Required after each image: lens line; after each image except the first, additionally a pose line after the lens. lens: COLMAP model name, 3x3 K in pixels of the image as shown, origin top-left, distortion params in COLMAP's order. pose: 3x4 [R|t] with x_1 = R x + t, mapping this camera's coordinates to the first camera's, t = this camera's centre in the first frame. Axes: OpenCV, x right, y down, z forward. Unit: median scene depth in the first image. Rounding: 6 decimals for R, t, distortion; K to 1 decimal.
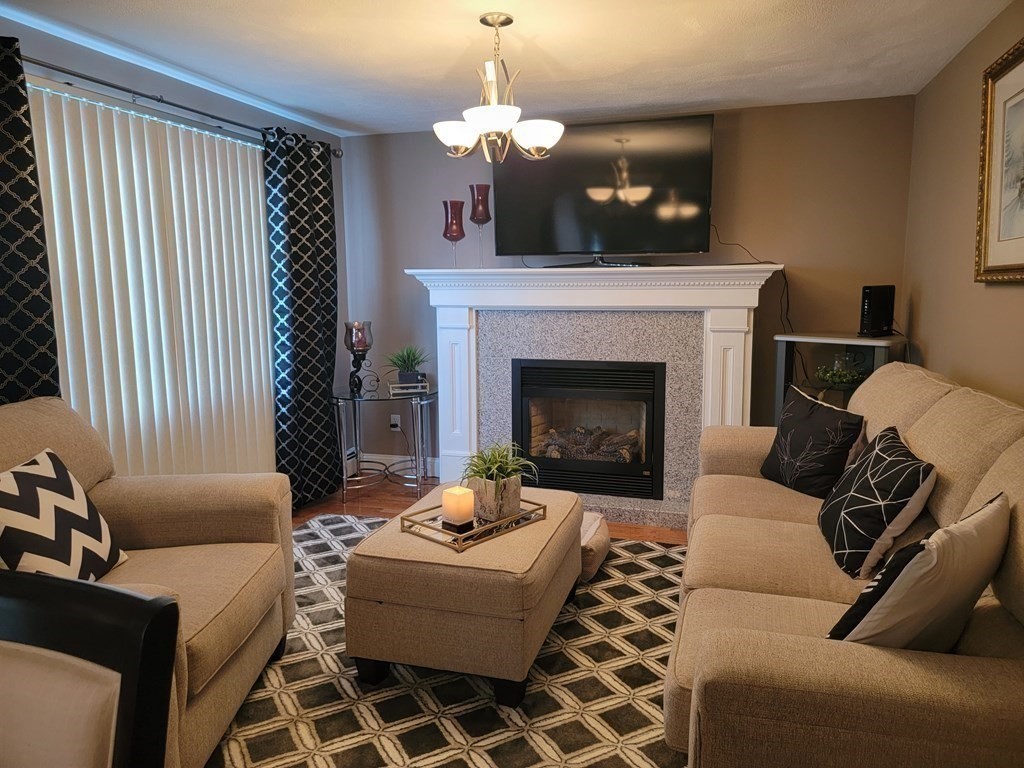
lens RADIAL K [[716.8, 0, 512.0], [0, 716.8, 384.0], [0, 0, 1]] dist [-0.028725, -0.000614]
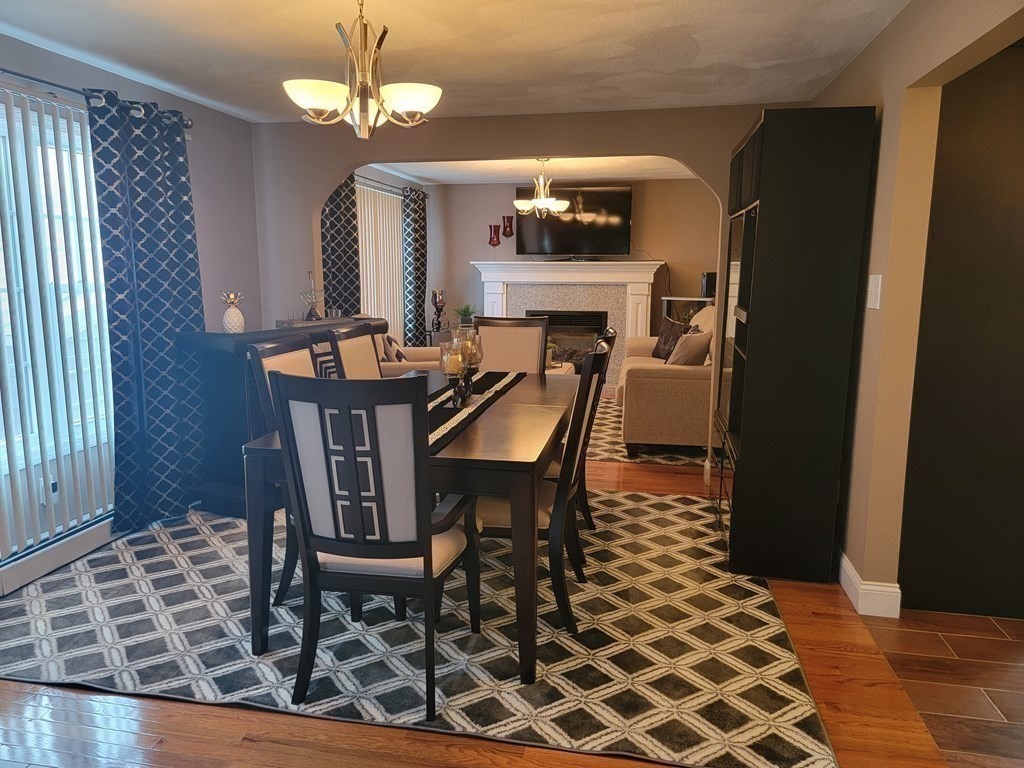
lens RADIAL K [[716.8, 0, 512.0], [0, 716.8, 384.0], [0, 0, 1]] dist [-0.028725, -0.000614]
pose [[0.993693, -0.010723, 0.111623, -0.248993], [0.007767, 0.999608, 0.026883, 0.107506], [-0.111868, -0.025846, 0.993387, -0.860969]]
